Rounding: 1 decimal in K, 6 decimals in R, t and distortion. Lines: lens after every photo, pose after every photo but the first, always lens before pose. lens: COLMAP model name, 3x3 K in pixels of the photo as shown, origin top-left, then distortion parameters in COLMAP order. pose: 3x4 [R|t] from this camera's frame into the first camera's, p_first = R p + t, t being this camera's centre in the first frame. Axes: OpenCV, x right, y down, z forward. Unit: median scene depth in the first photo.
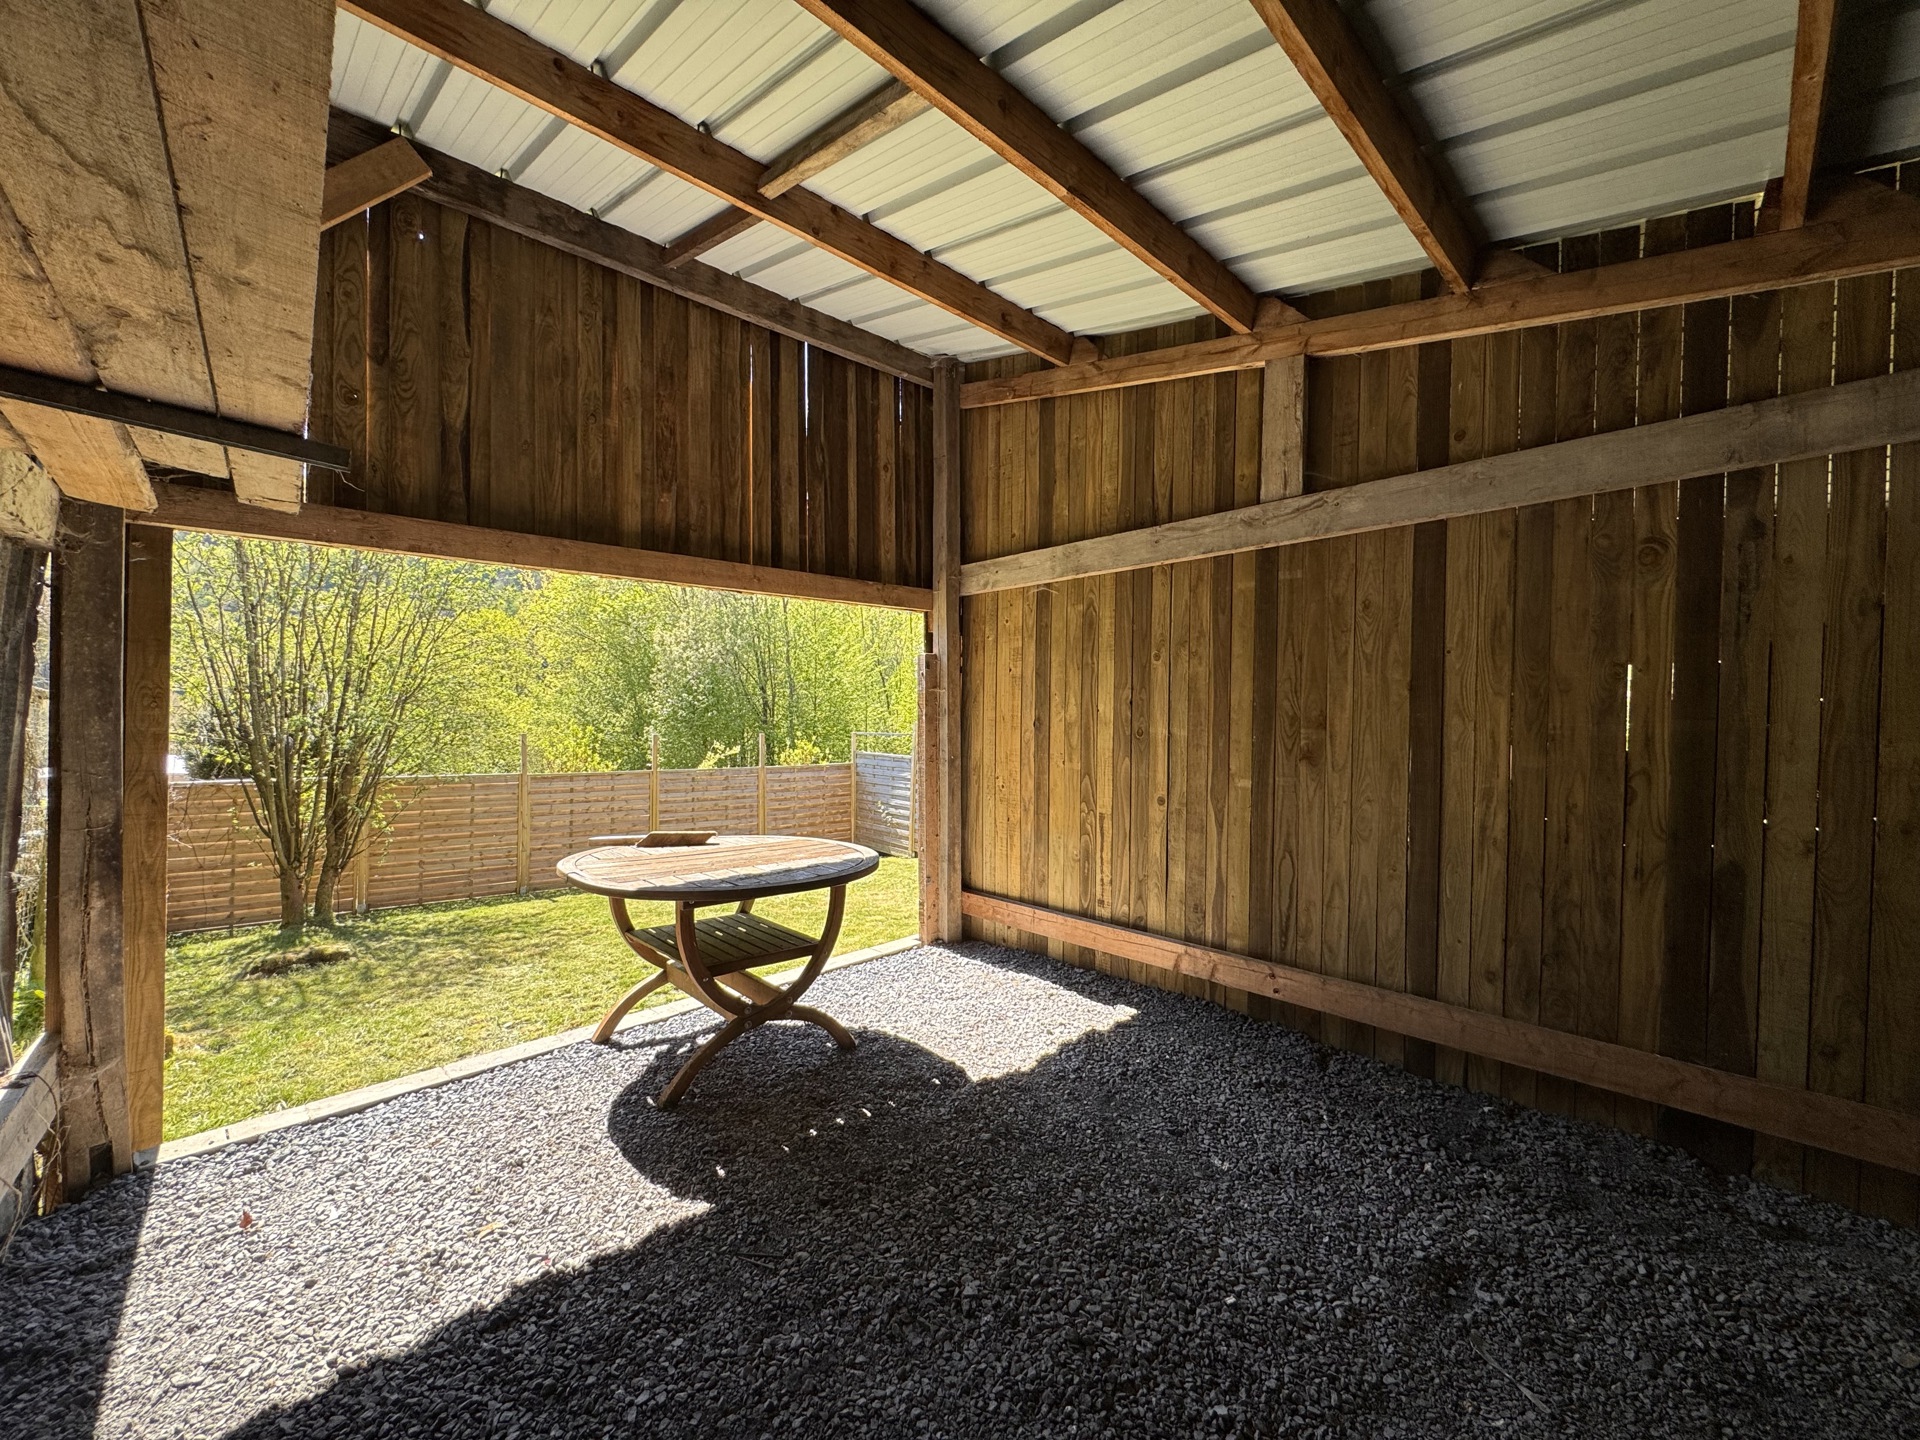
lens RADIAL K [[762.8, 0, 957.7], [0, 762.8, 724.6], [0, 0, 1]] dist [-0.002381, 0.000342]
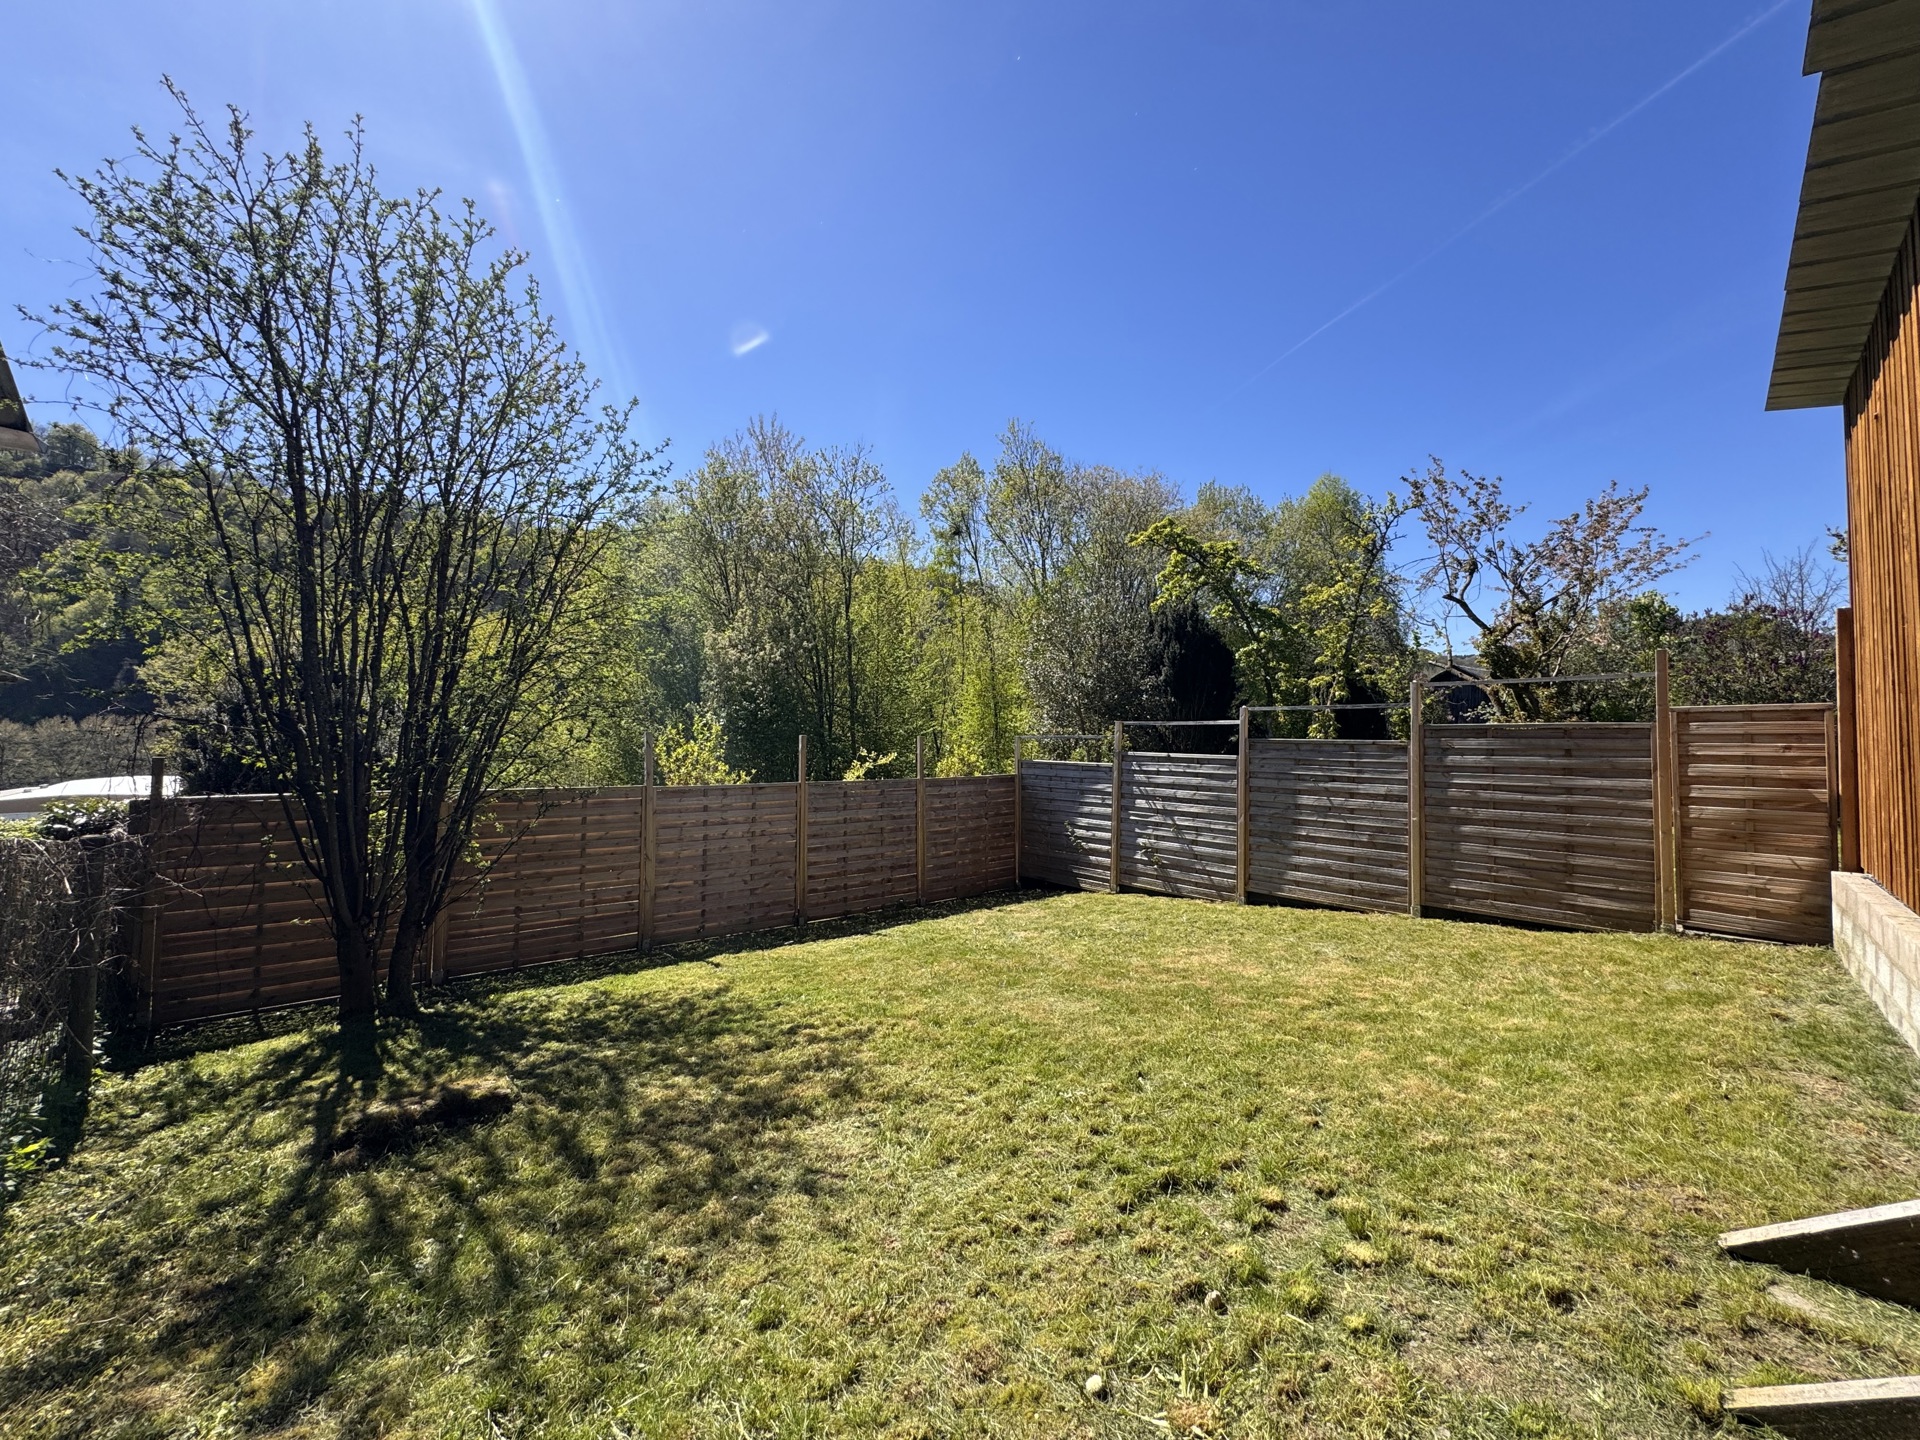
lens RADIAL K [[762.8, 0, 962.1], [0, 762.8, 715.2], [0, 0, 1]] dist [-0.002381, 0.000342]
pose [[0.999771, -0.003308, 0.021147, -0.386008], [0.004167, 0.999161, -0.040738, 0.037372], [-0.020994, 0.040816, 0.998946, 0.342120]]
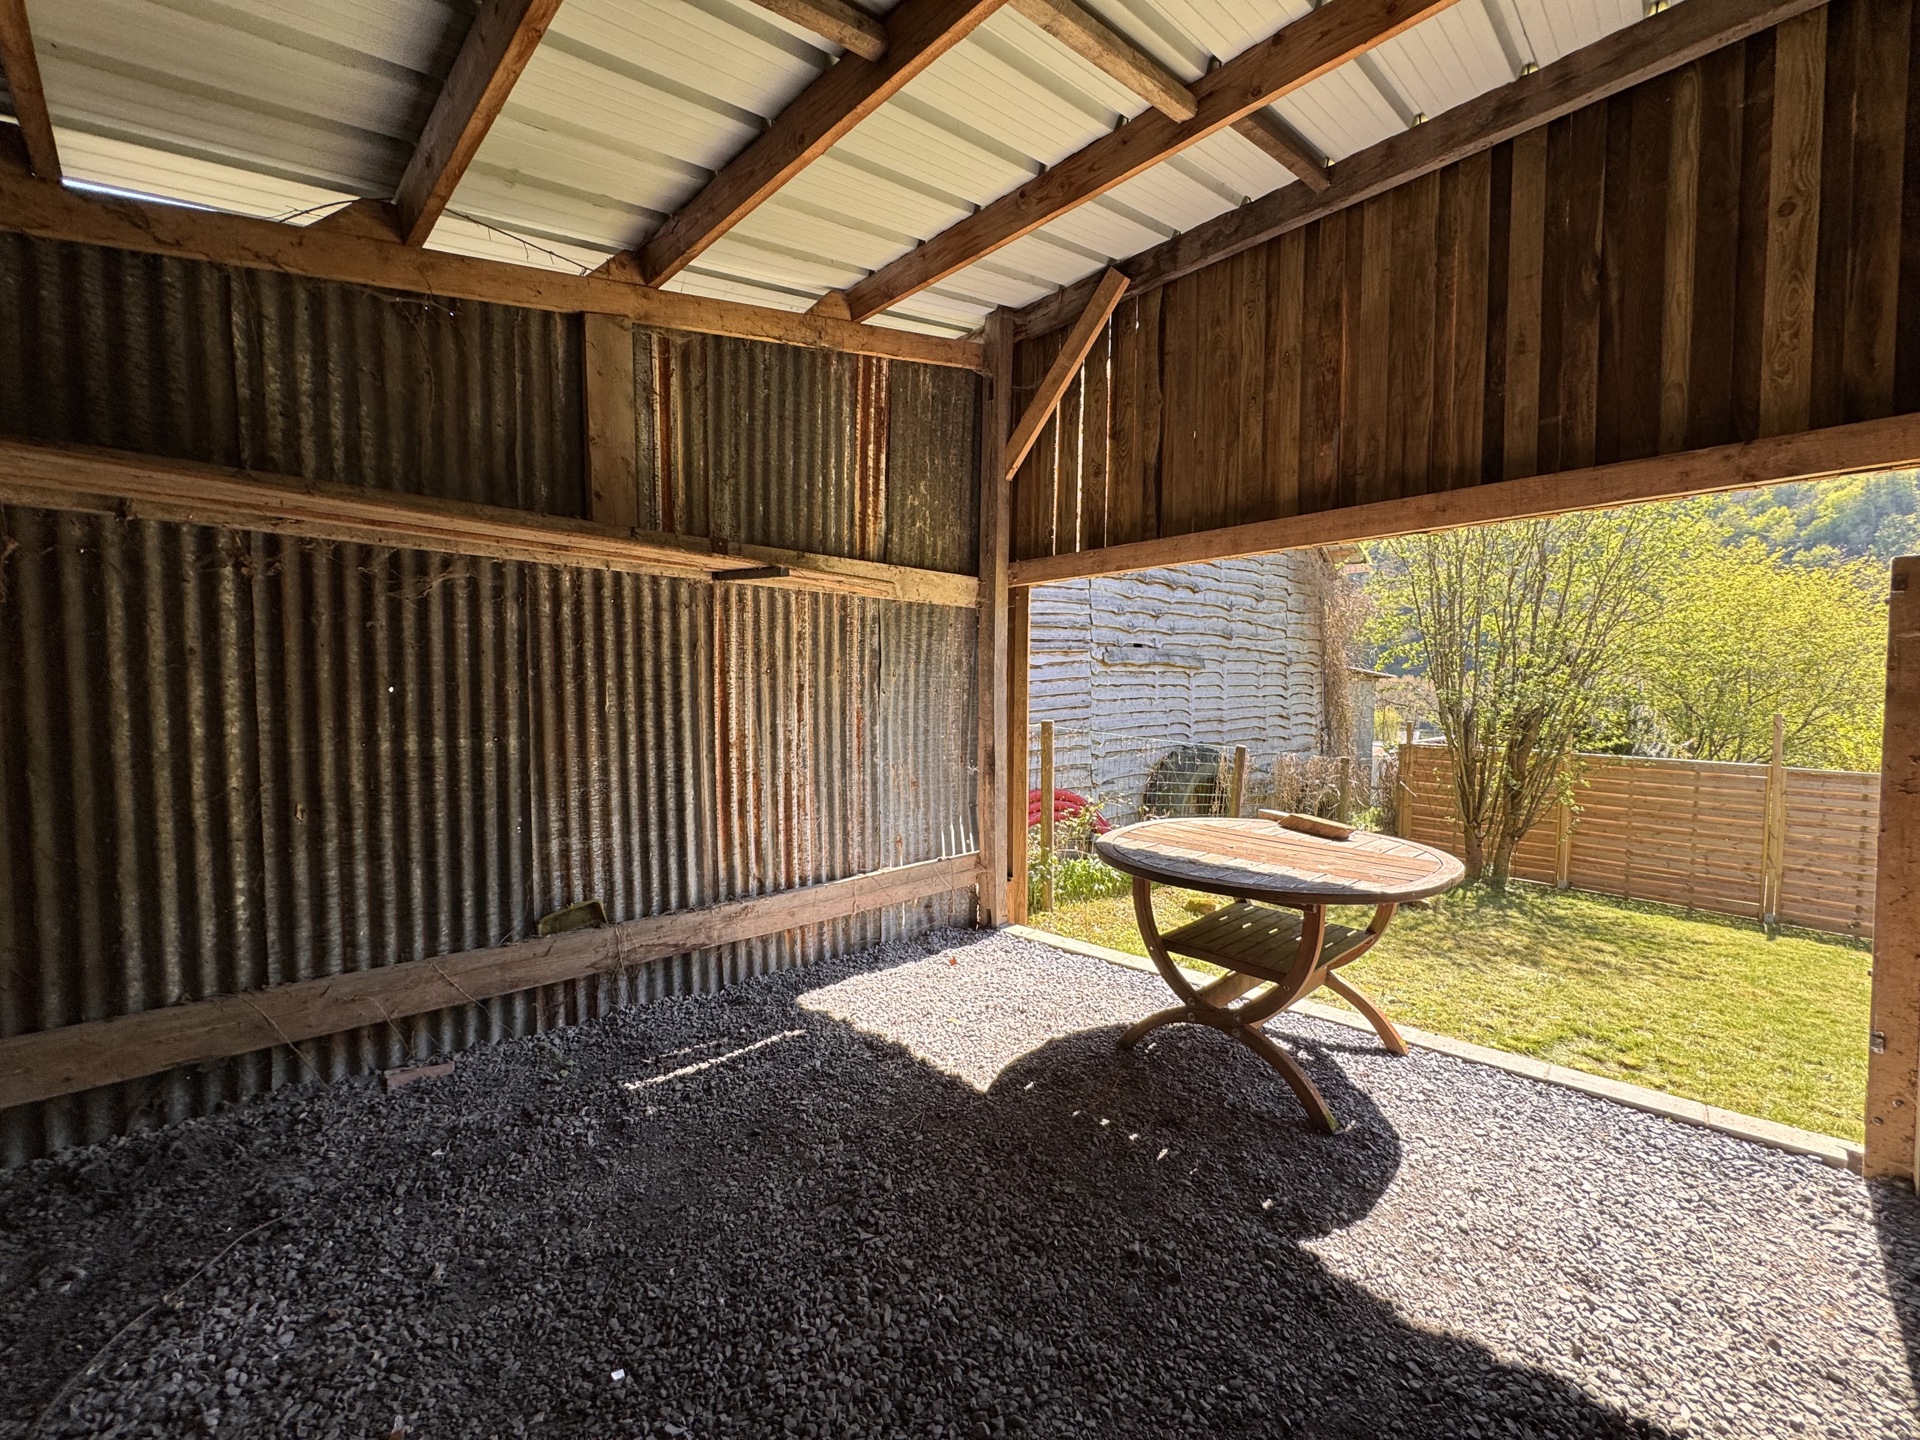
lens RADIAL K [[762.8, 0, 961.9], [0, 762.8, 724.2], [0, 0, 1]] dist [-0.002381, 0.000342]
pose [[0.035103, 0.042551, -0.998477, 0.216276], [-0.009623, 0.999061, 0.042238, -0.002717], [0.999337, 0.008125, 0.035479, 0.225200]]
